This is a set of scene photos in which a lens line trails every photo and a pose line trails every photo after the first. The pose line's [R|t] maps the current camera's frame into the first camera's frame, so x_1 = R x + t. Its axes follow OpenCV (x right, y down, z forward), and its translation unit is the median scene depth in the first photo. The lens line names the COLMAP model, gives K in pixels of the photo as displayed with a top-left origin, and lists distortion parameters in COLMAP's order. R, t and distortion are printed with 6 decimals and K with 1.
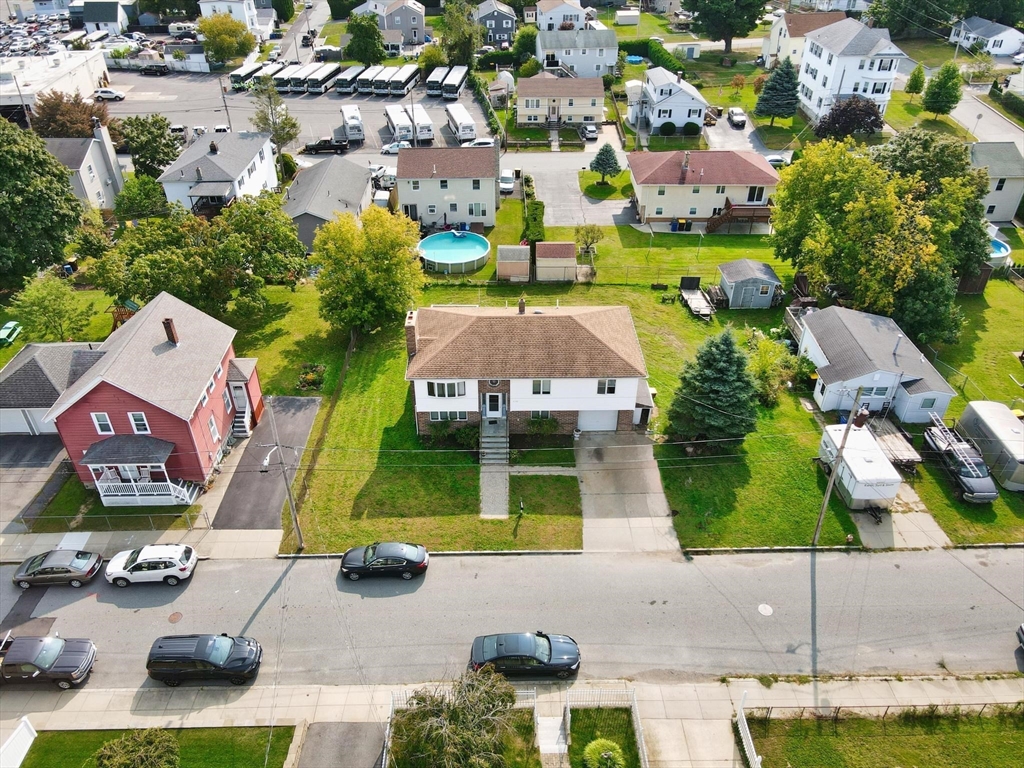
lens RADIAL K [[770.3, 0, 507.5], [0, 770.3, 384.3], [0, 0, 1]] dist [0.011459, 0.011590]
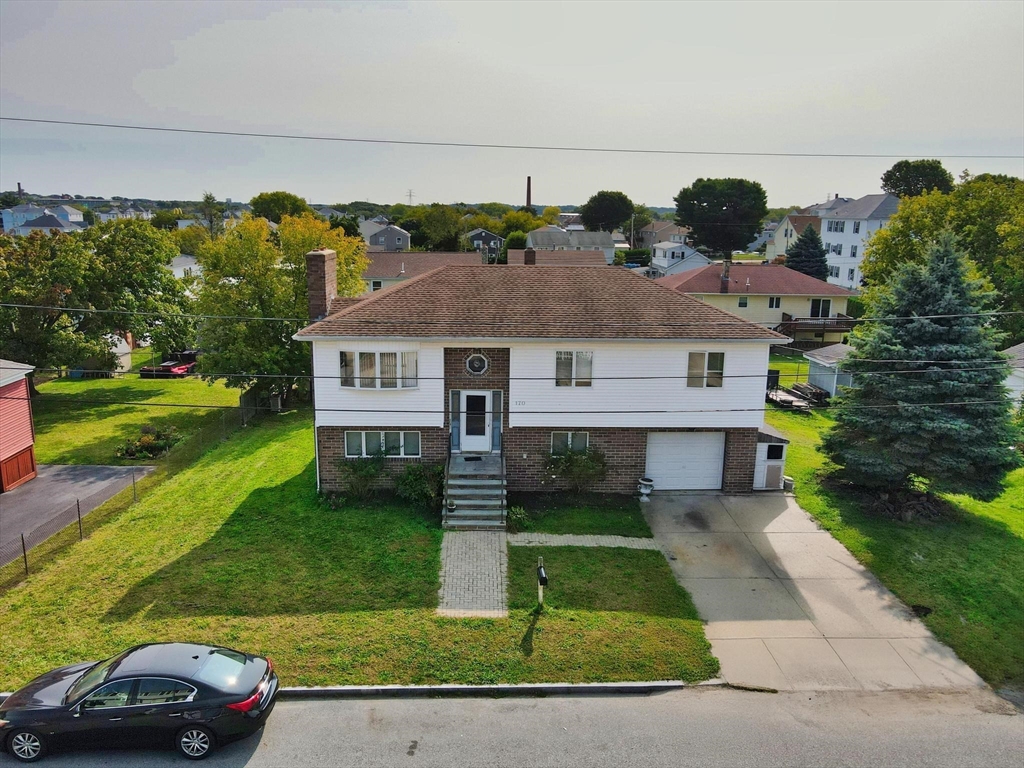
lens RADIAL K [[770.3, 0, 507.5], [0, 770.3, 384.3], [0, 0, 1]] dist [0.011459, 0.011590]
pose [[0.999793, 0.007670, 0.018822, -0.007025], [0.000109, 0.924028, -0.382326, 0.200011], [-0.020324, 0.382249, 0.923836, 0.551470]]
